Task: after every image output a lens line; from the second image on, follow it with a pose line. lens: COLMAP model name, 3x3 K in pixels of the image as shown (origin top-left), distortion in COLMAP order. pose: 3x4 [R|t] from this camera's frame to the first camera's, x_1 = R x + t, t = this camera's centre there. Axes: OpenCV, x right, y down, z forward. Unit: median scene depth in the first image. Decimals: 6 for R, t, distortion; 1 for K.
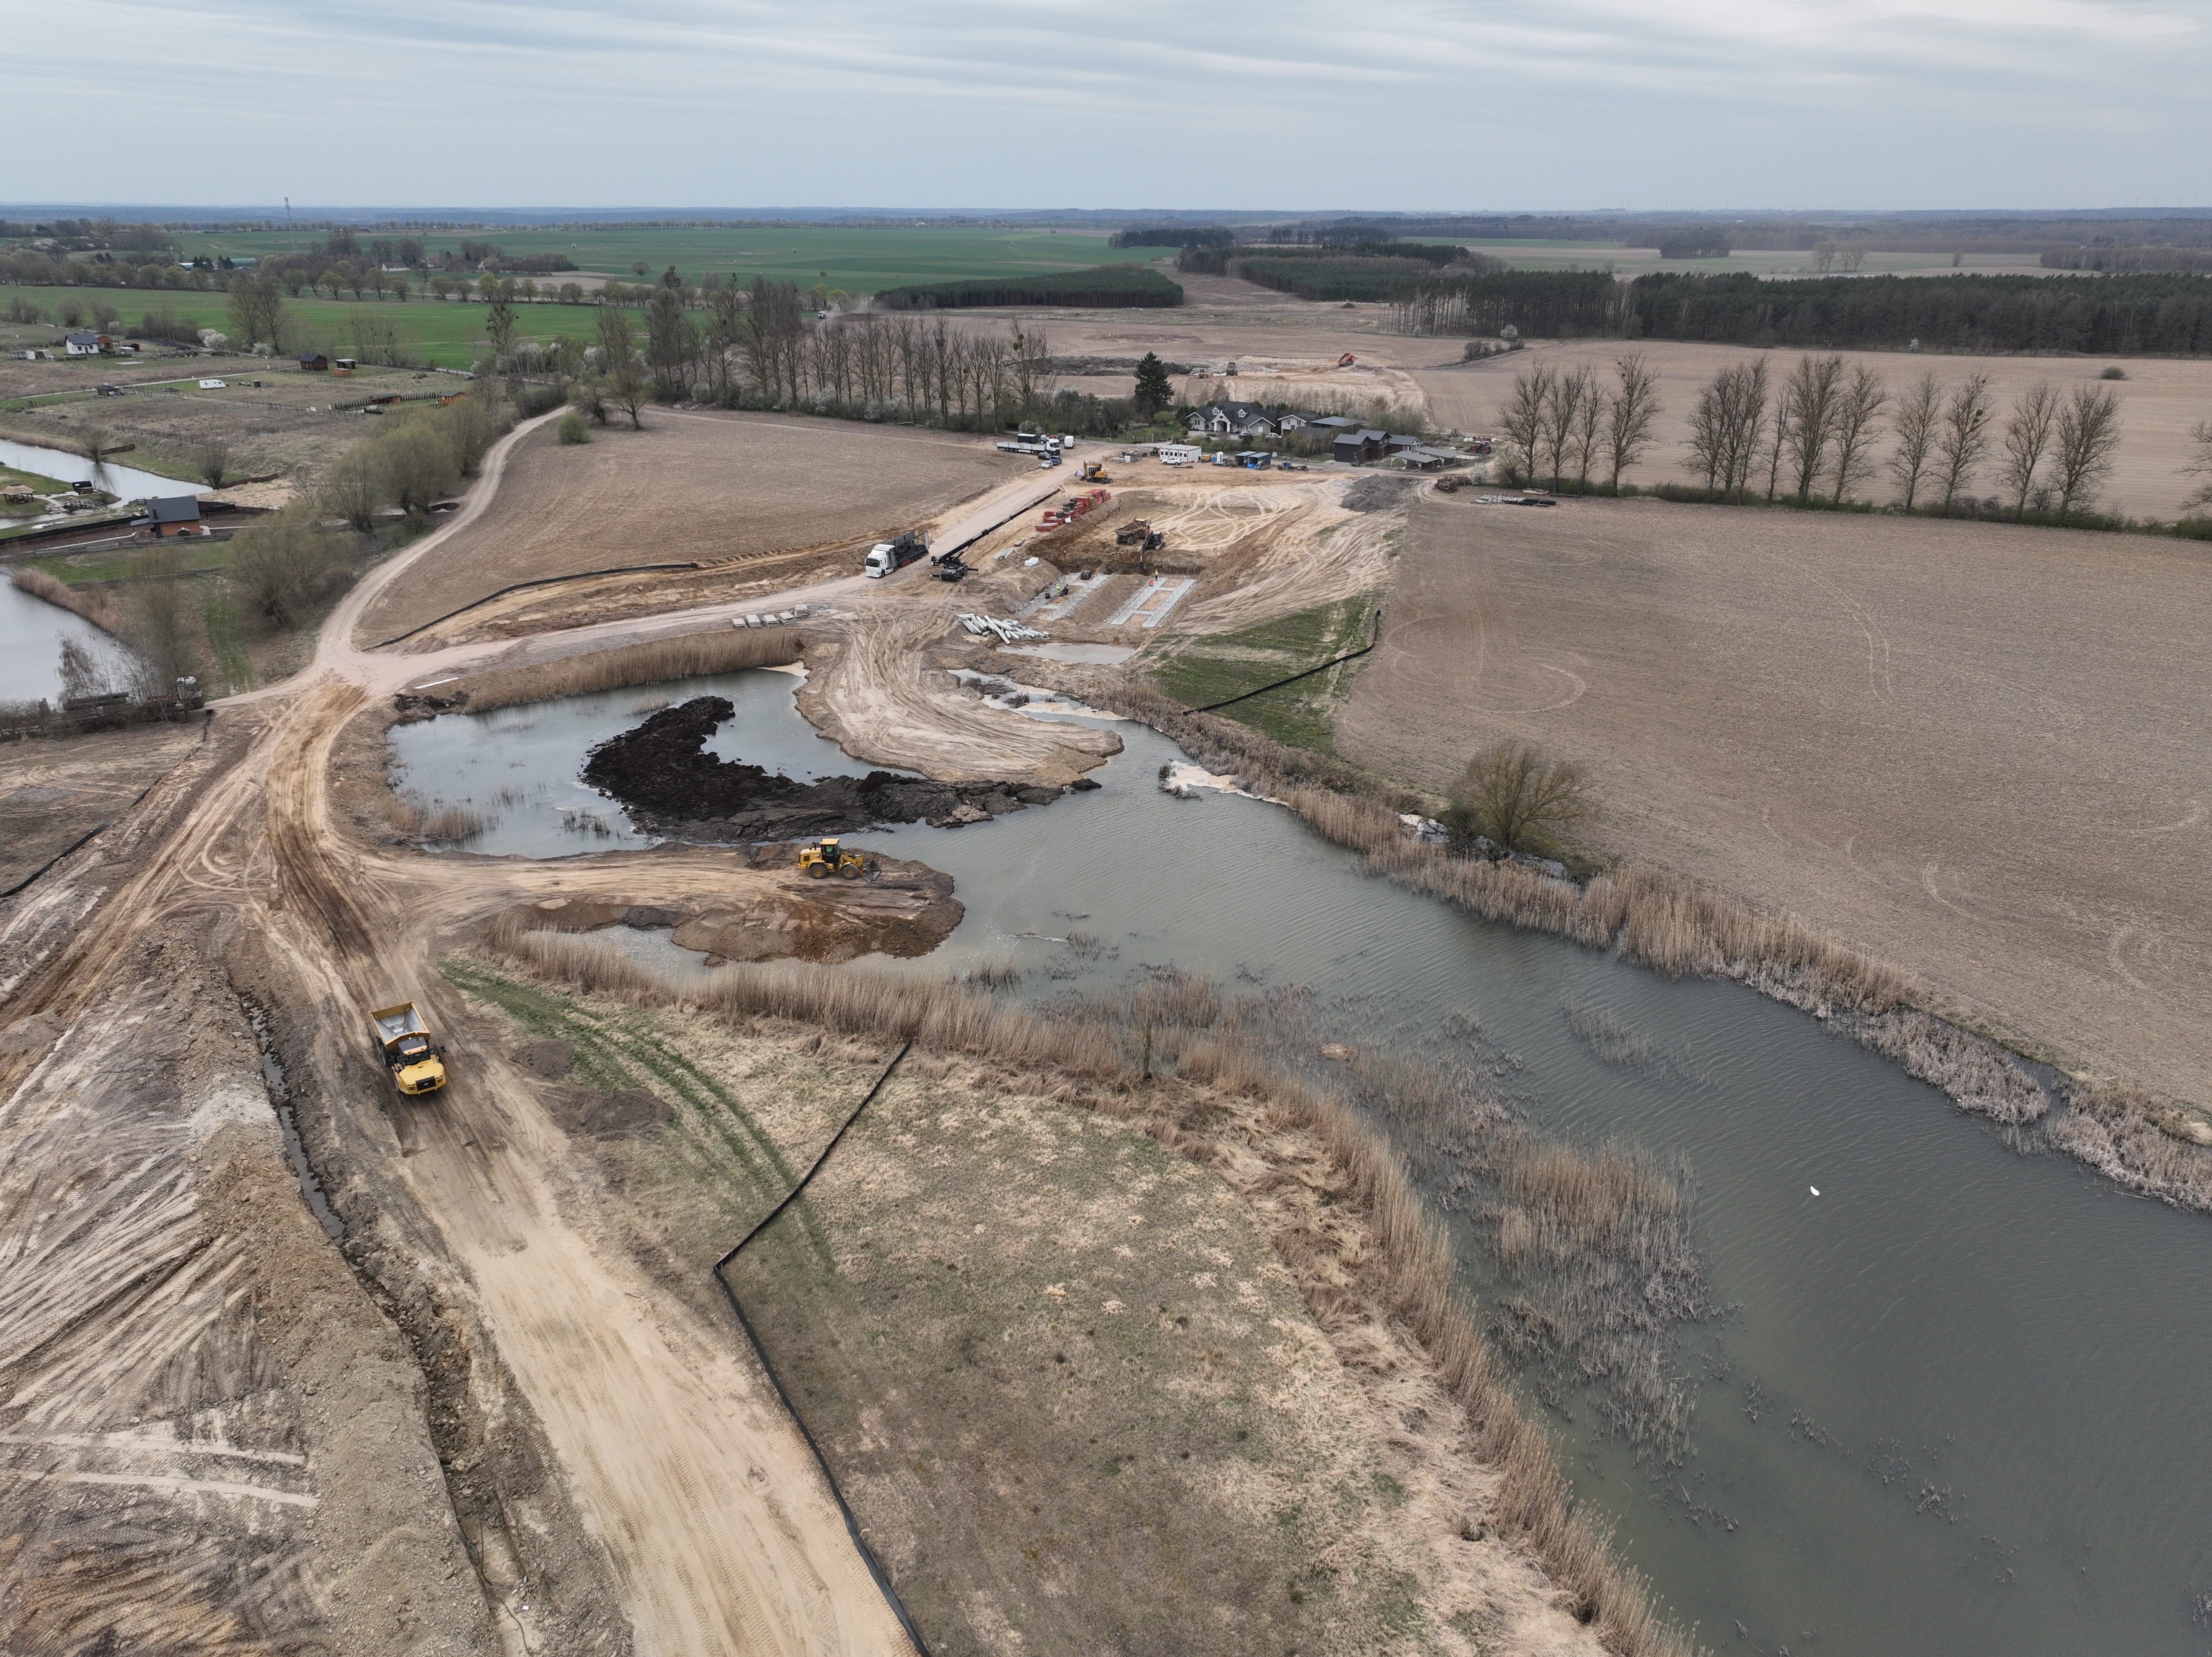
lens RADIAL K [[1554.8, 0, 1106.0], [0, 1554.8, 836.9], [0, 0, 1]] dist [0.003527, 0.007510]
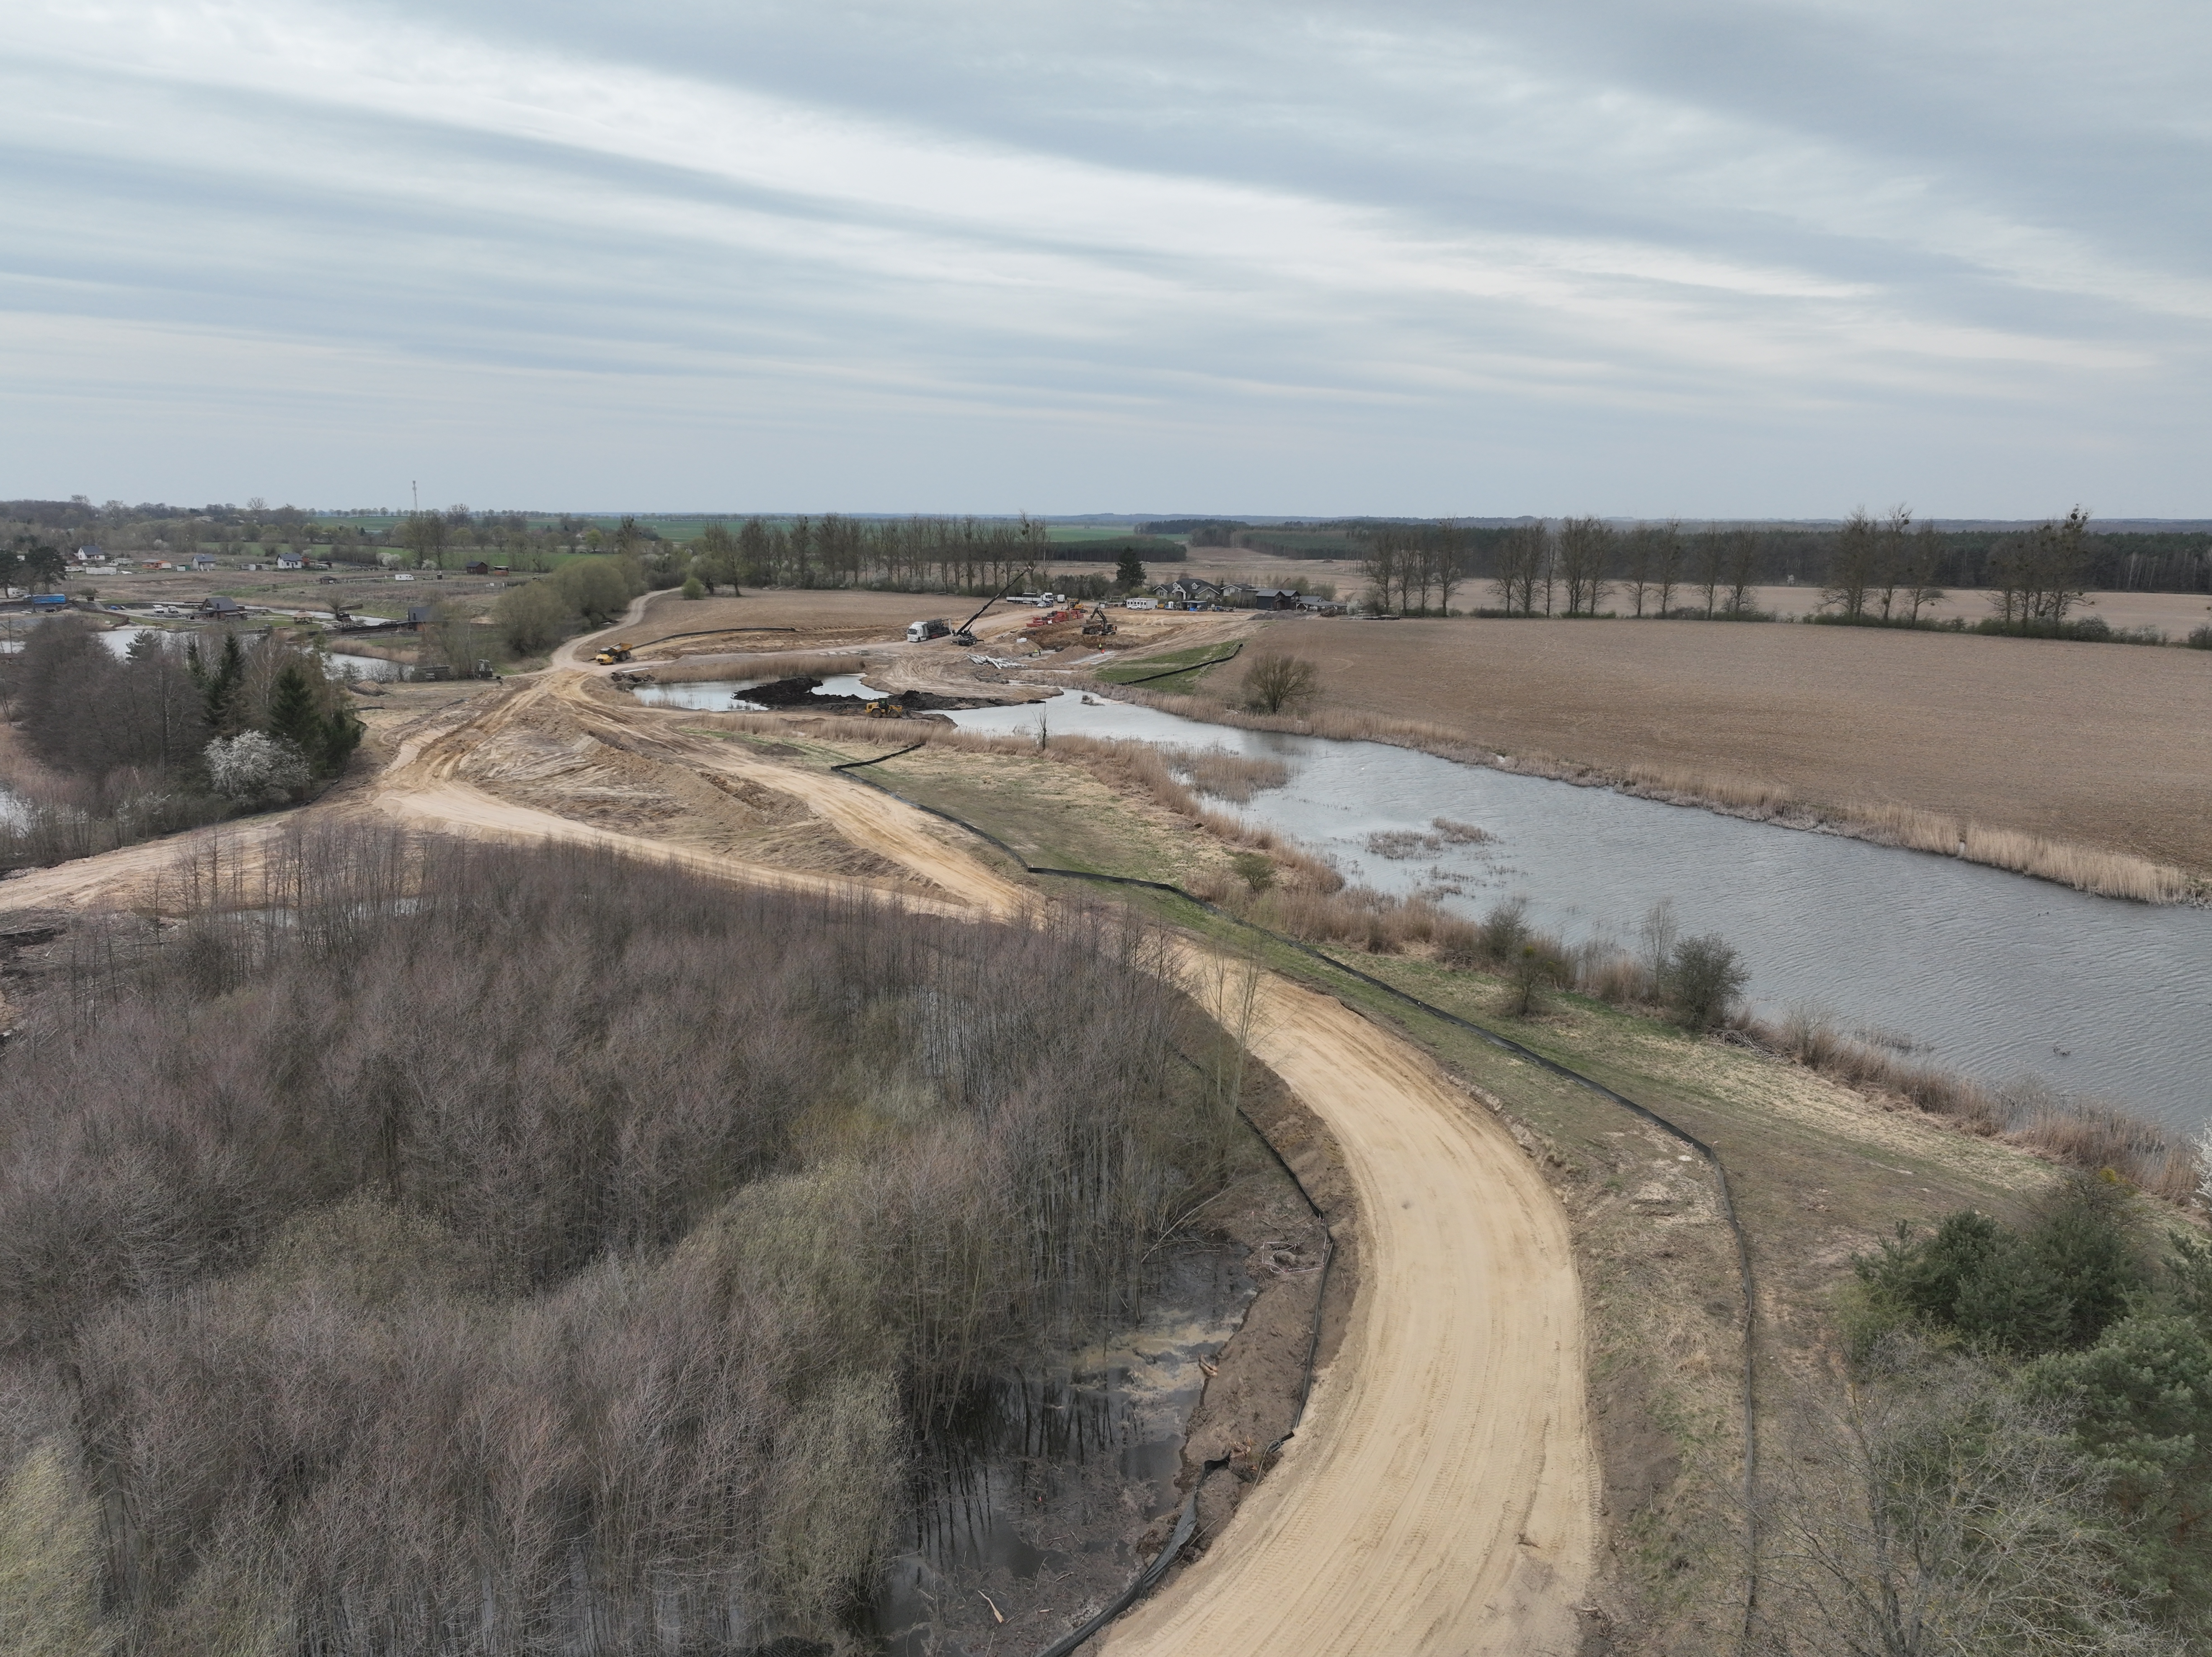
lens RADIAL K [[1557.2, 0, 1106.0], [0, 1557.2, 828.5], [0, 0, 1]] dist [0.007715, -0.002268]
pose [[0.999739, 0.007688, -0.021501, 0.064117], [-0.011544, 0.982593, -0.185410, 0.266607], [0.019702, 0.185610, 0.982426, -0.396060]]
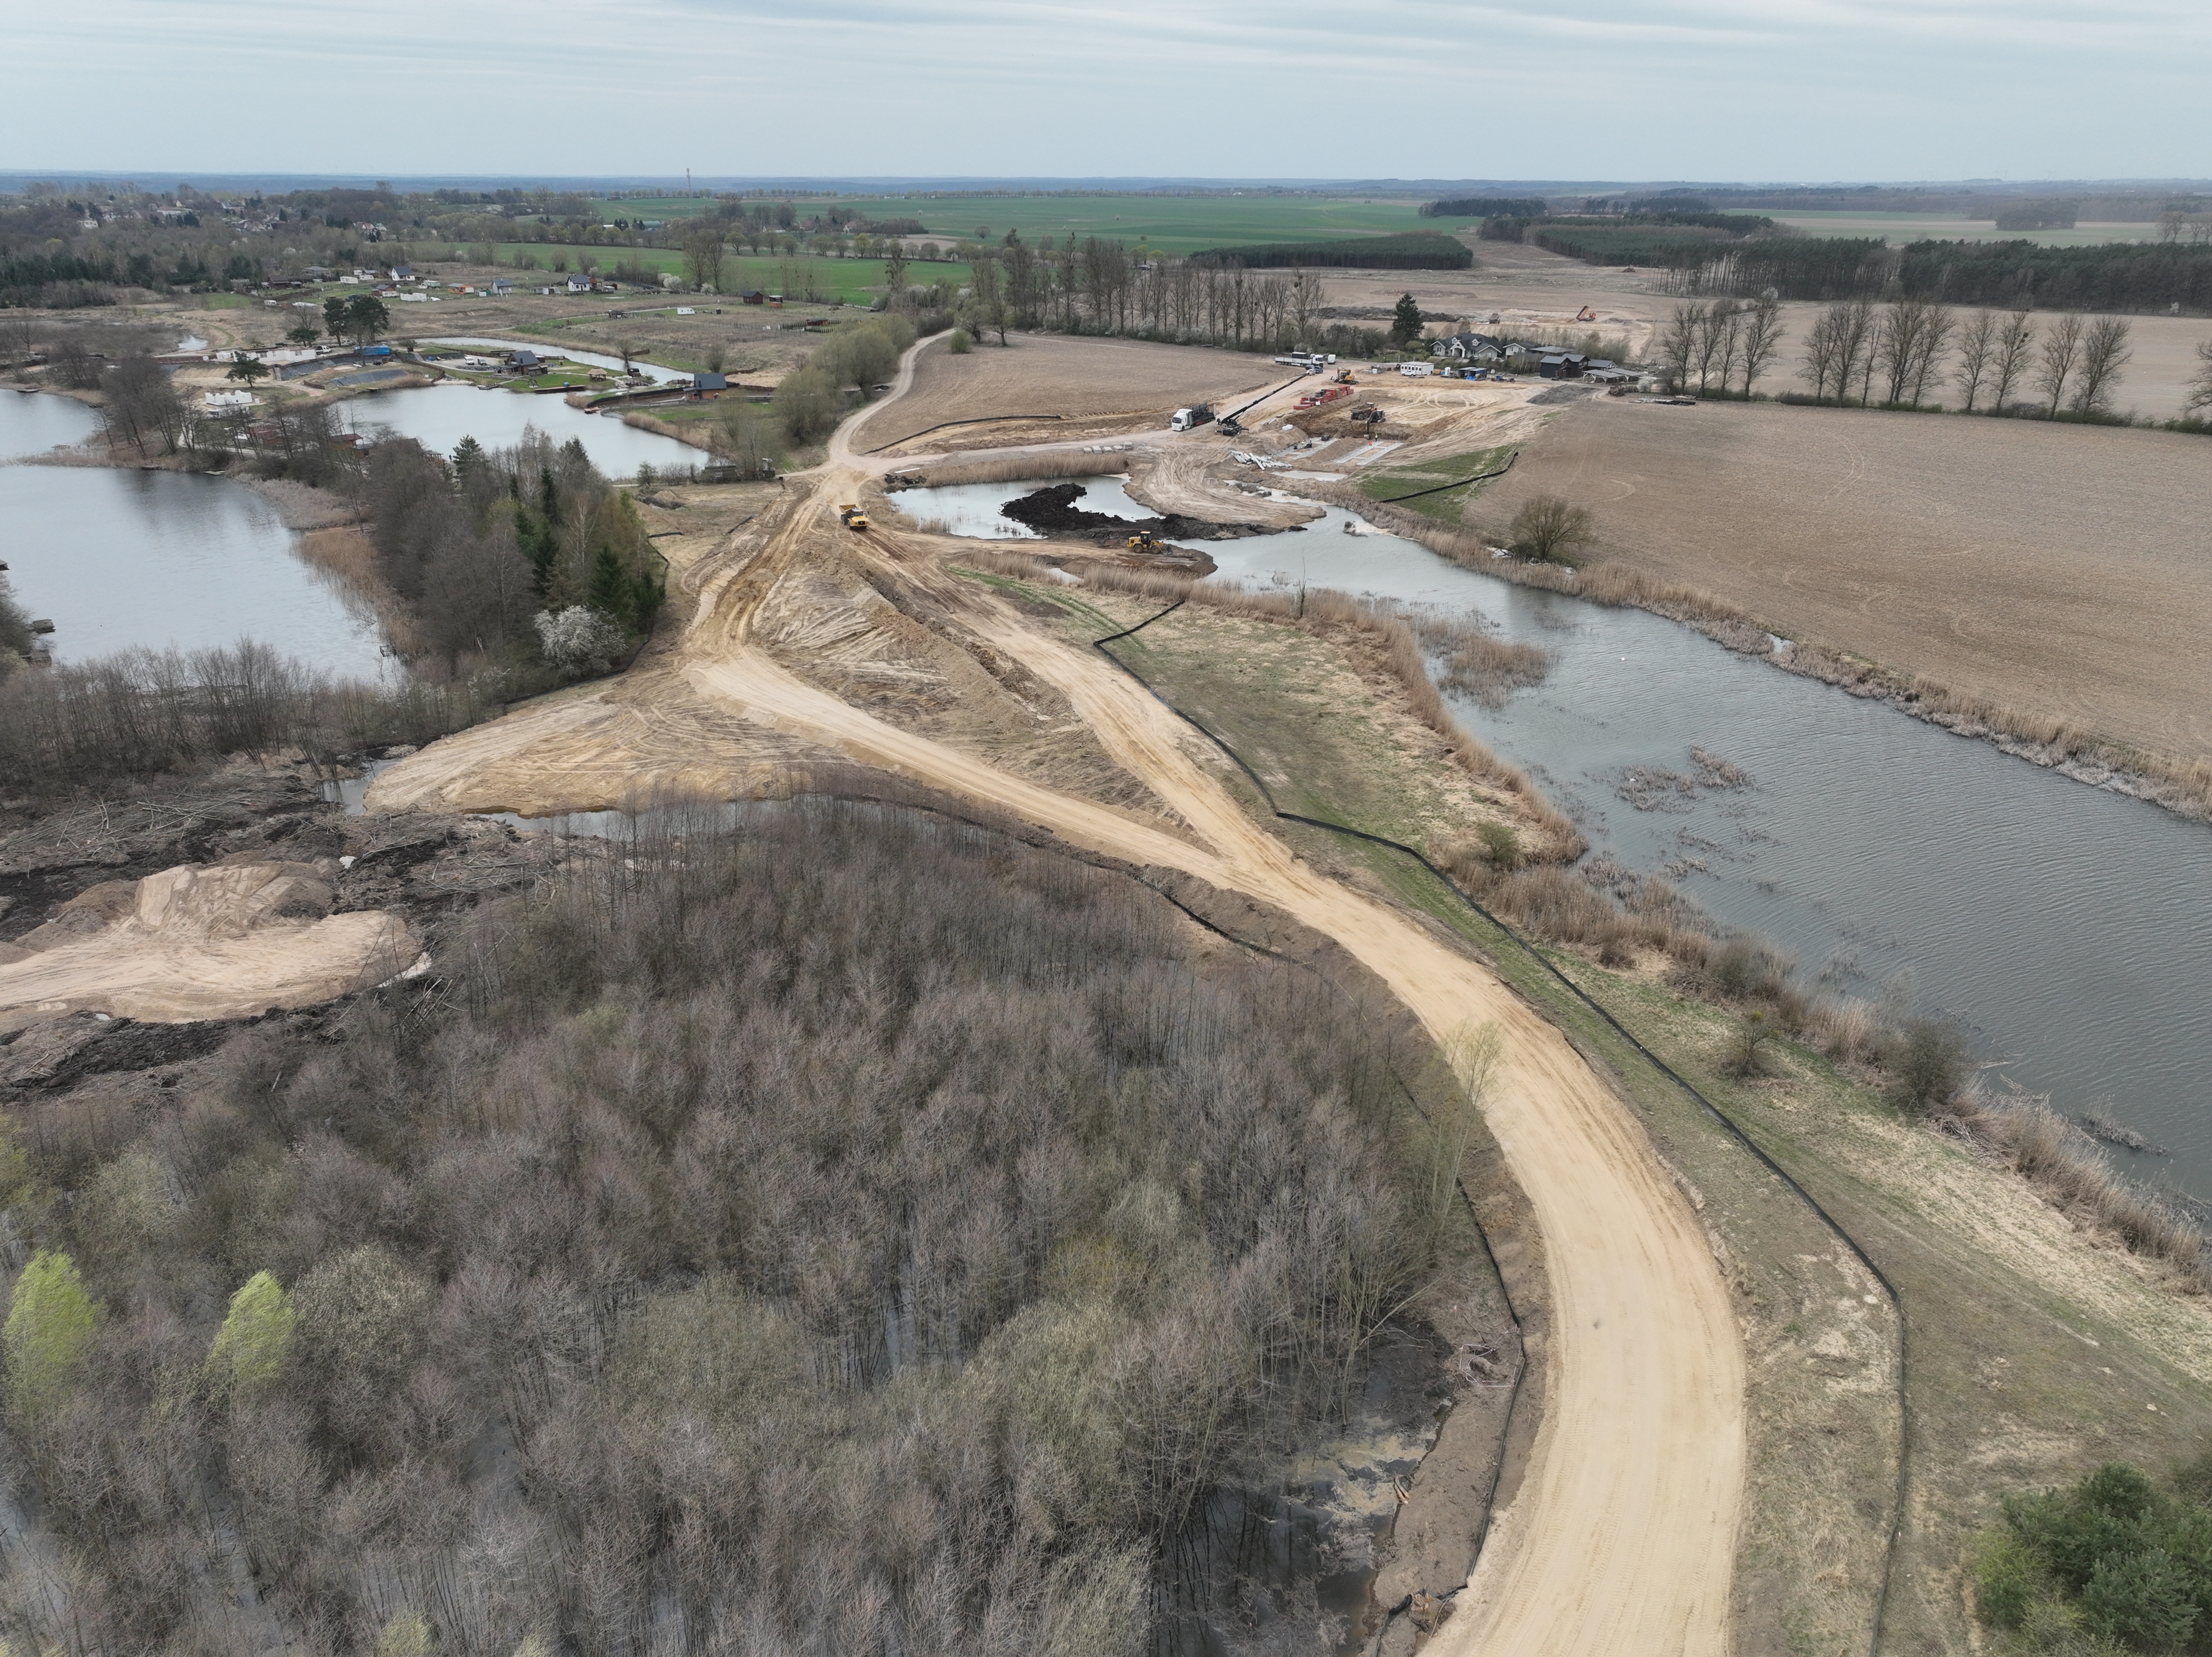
lens RADIAL K [[1557.2, 0, 1106.0], [0, 1557.2, 828.5], [0, 0, 1]] dist [0.007715, -0.002268]
pose [[0.982190, 0.073999, -0.172704, 0.062649], [-0.072094, 0.997248, 0.017284, 0.176879], [0.173507, -0.004526, 0.984822, -0.433538]]
